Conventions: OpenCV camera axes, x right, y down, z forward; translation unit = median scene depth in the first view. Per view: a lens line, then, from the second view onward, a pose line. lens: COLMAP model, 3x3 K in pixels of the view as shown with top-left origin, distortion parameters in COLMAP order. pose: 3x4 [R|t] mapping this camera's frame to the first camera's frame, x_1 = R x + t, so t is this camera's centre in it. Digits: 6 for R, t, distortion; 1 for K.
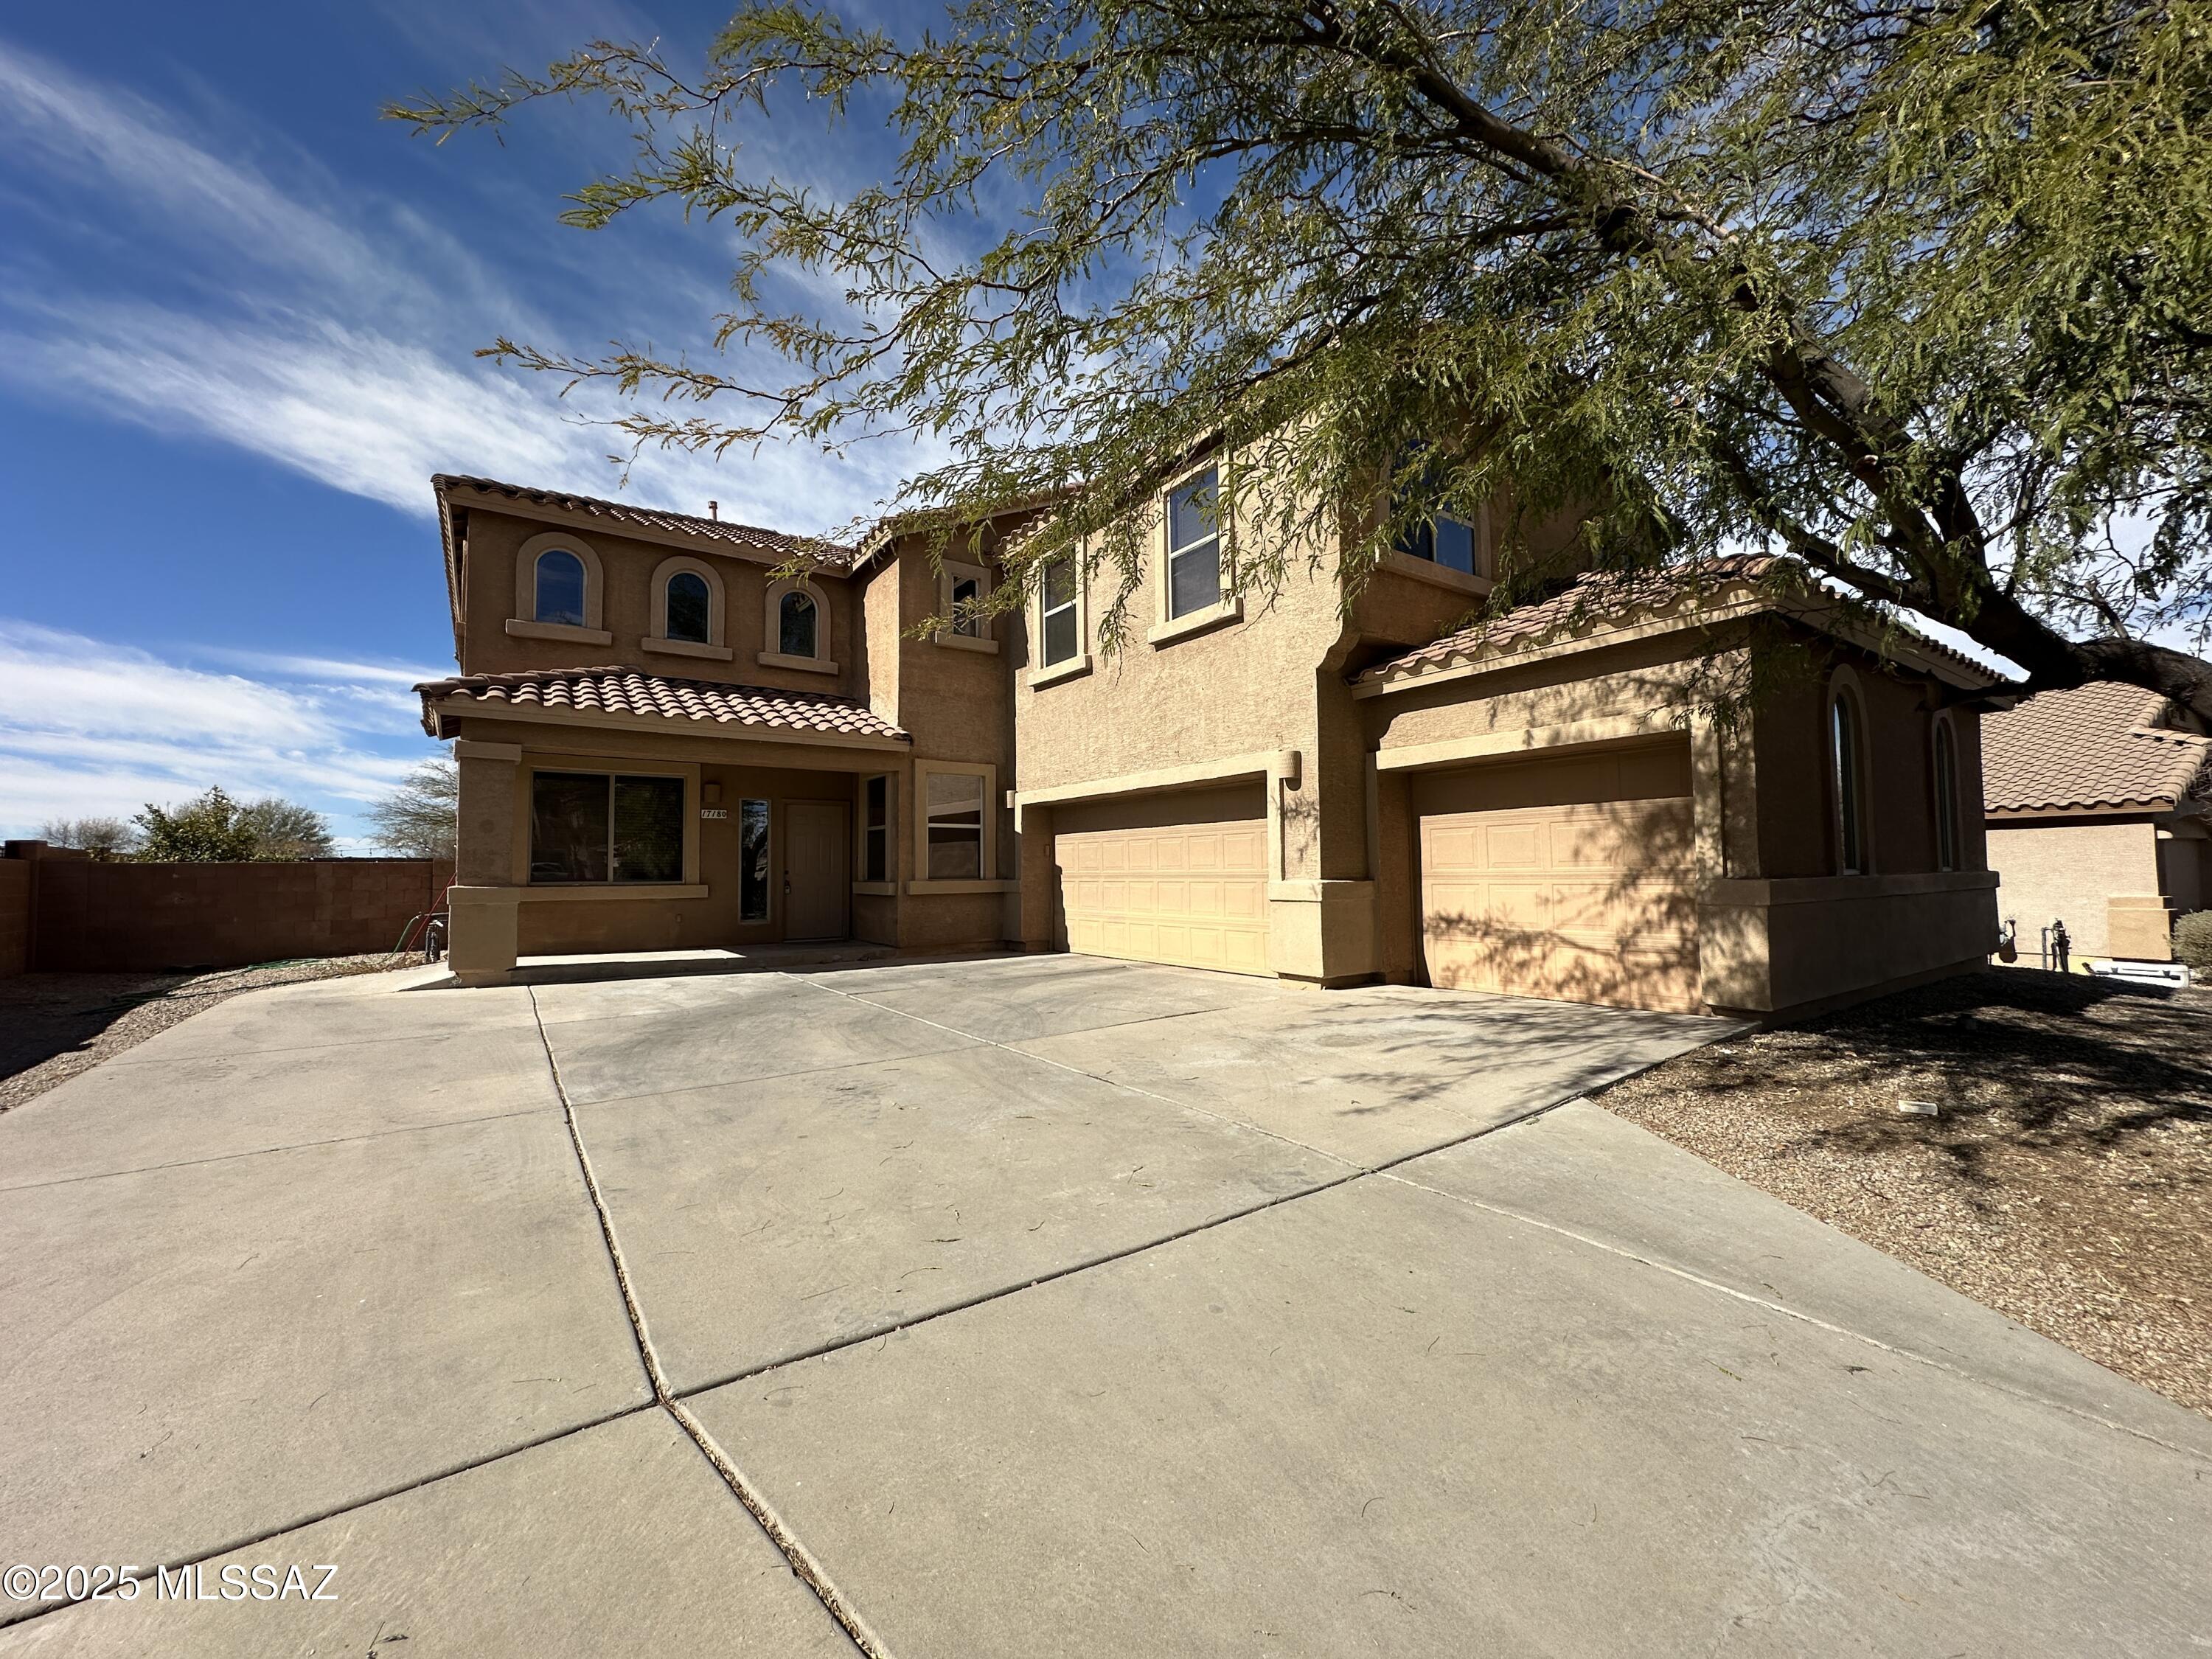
lens RADIAL K [[883.7, 0, 1106.0], [0, 883.7, 829.5], [0, 0, 1]] dist [-0.001386, 0.000699]
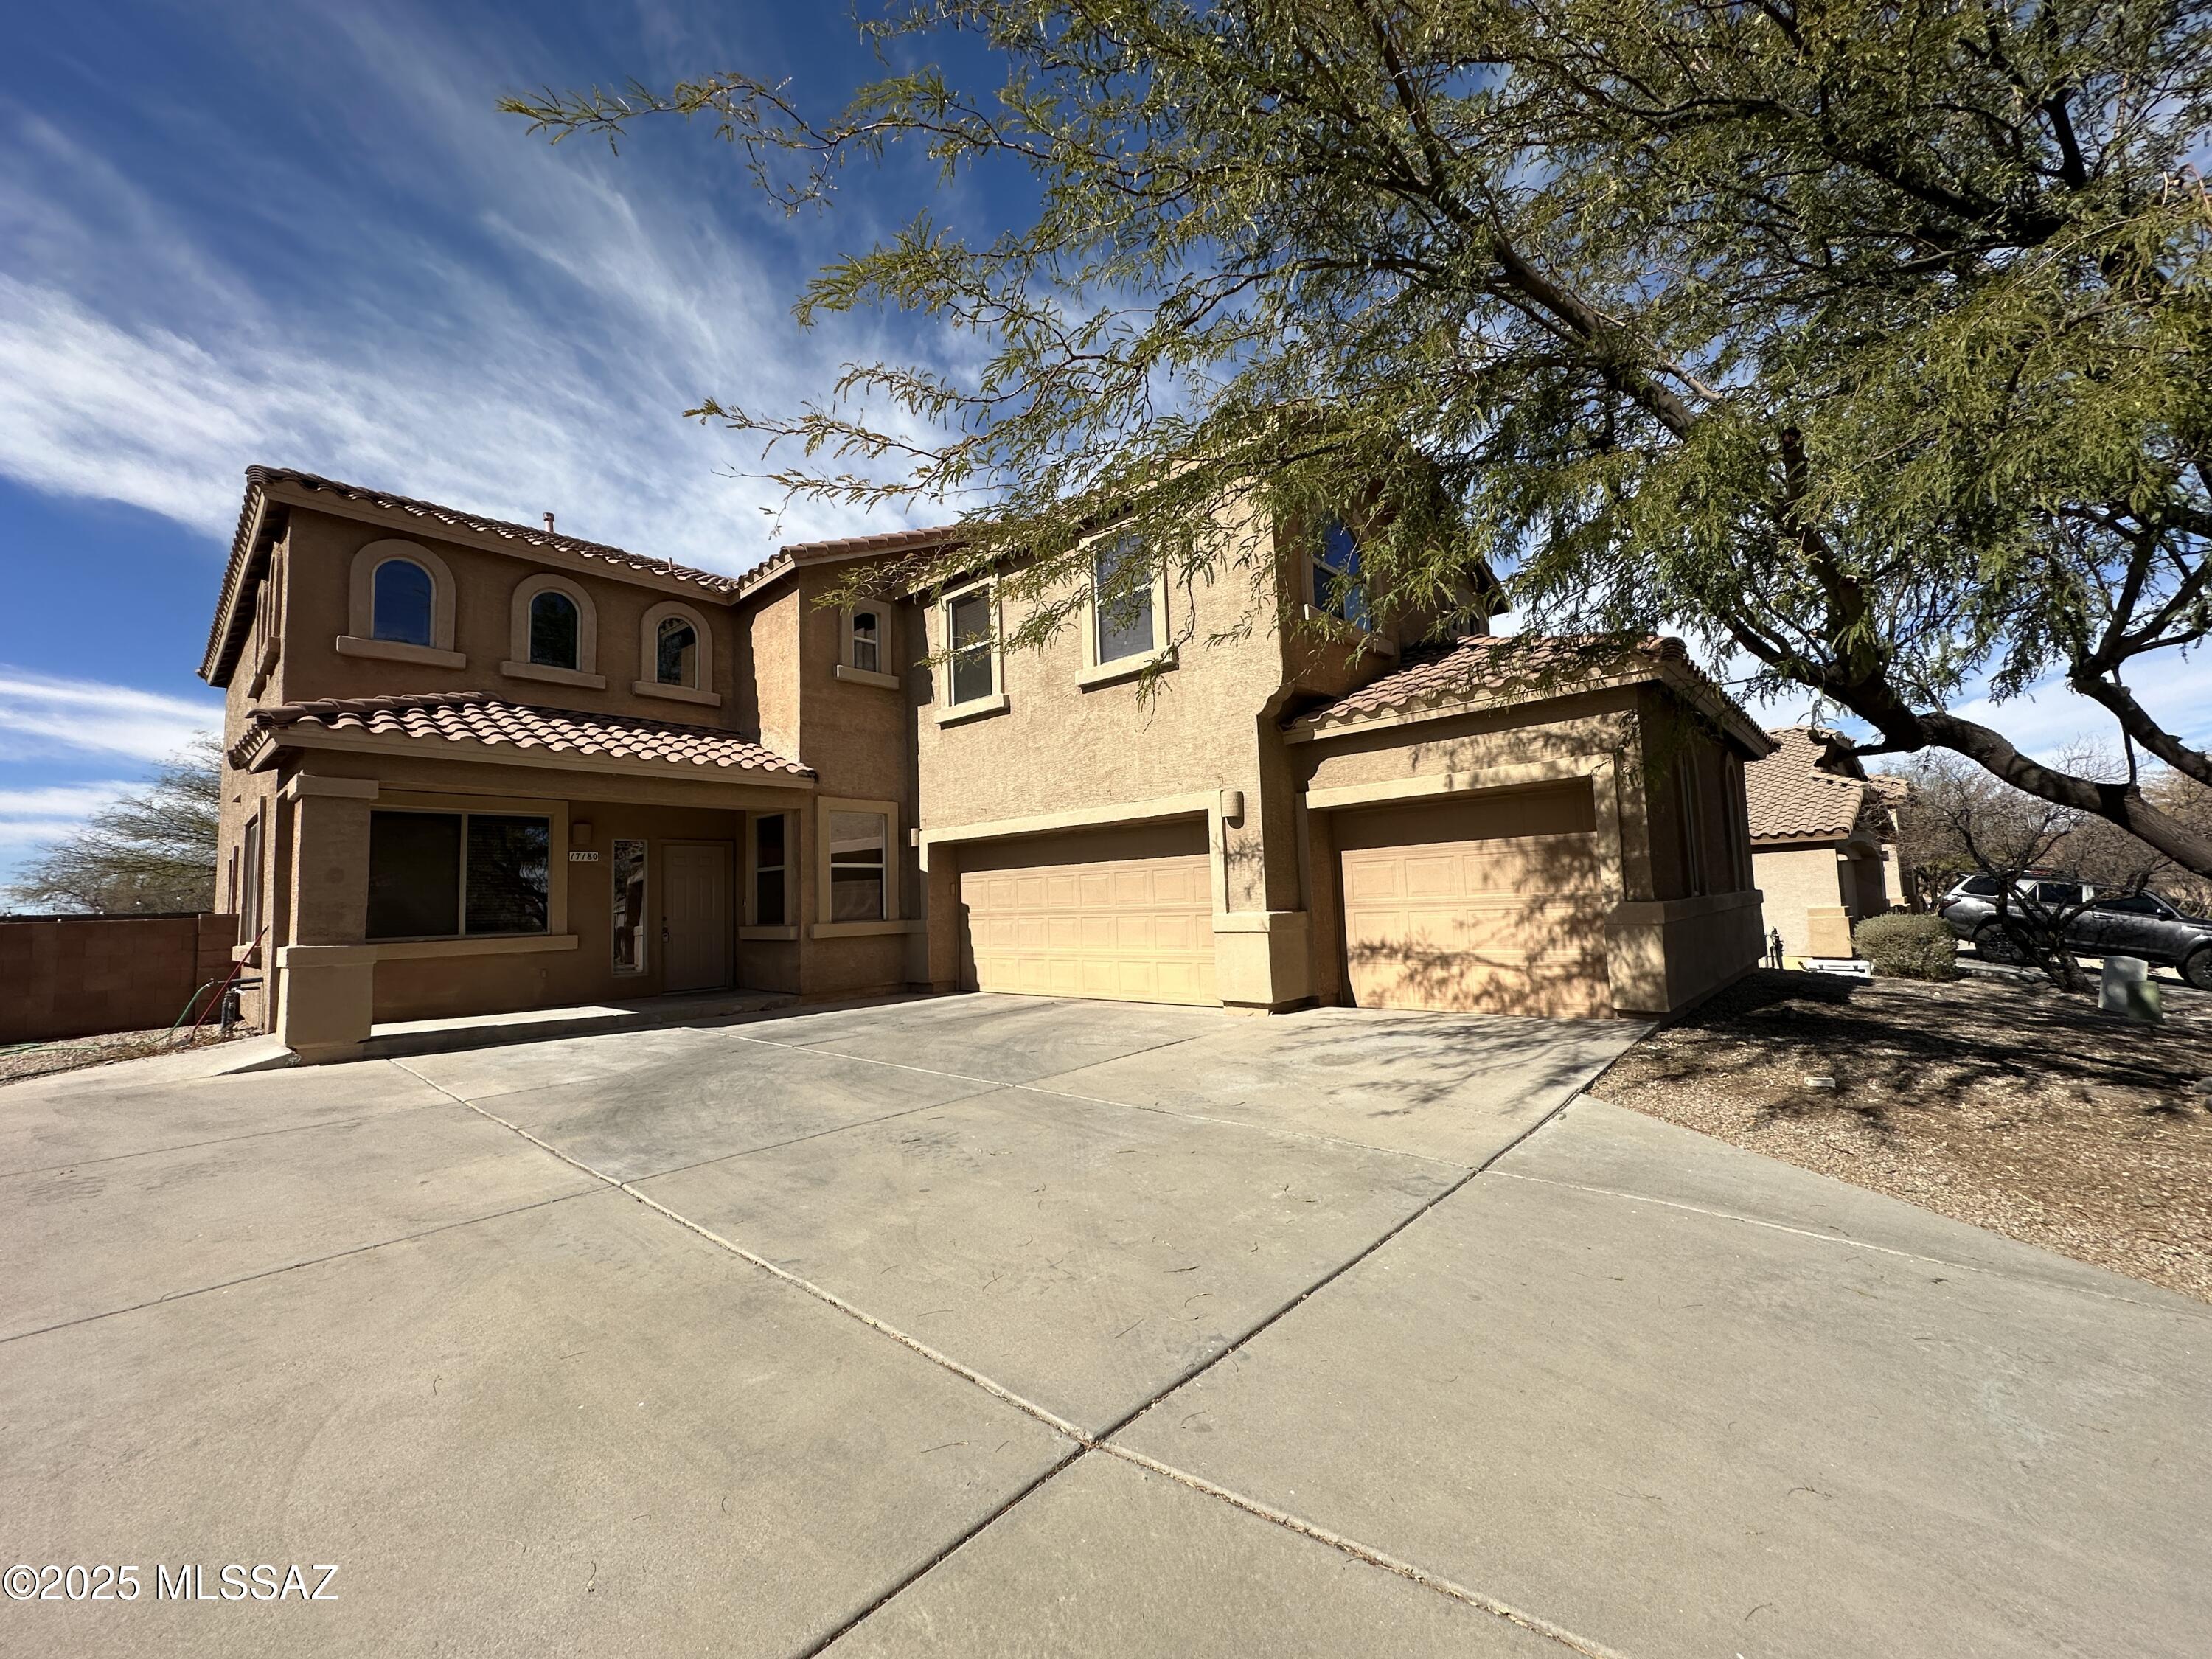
lens RADIAL K [[883.4, 0, 1106.7], [0, 883.4, 837.2], [0, 0, 1]] dist [0.000251, 0.000365]
pose [[0.975353, -0.008525, 0.220486, -0.183865], [0.014926, 0.999514, -0.027383, -0.007028], [-0.220146, 0.029999, 0.975006, -0.005620]]
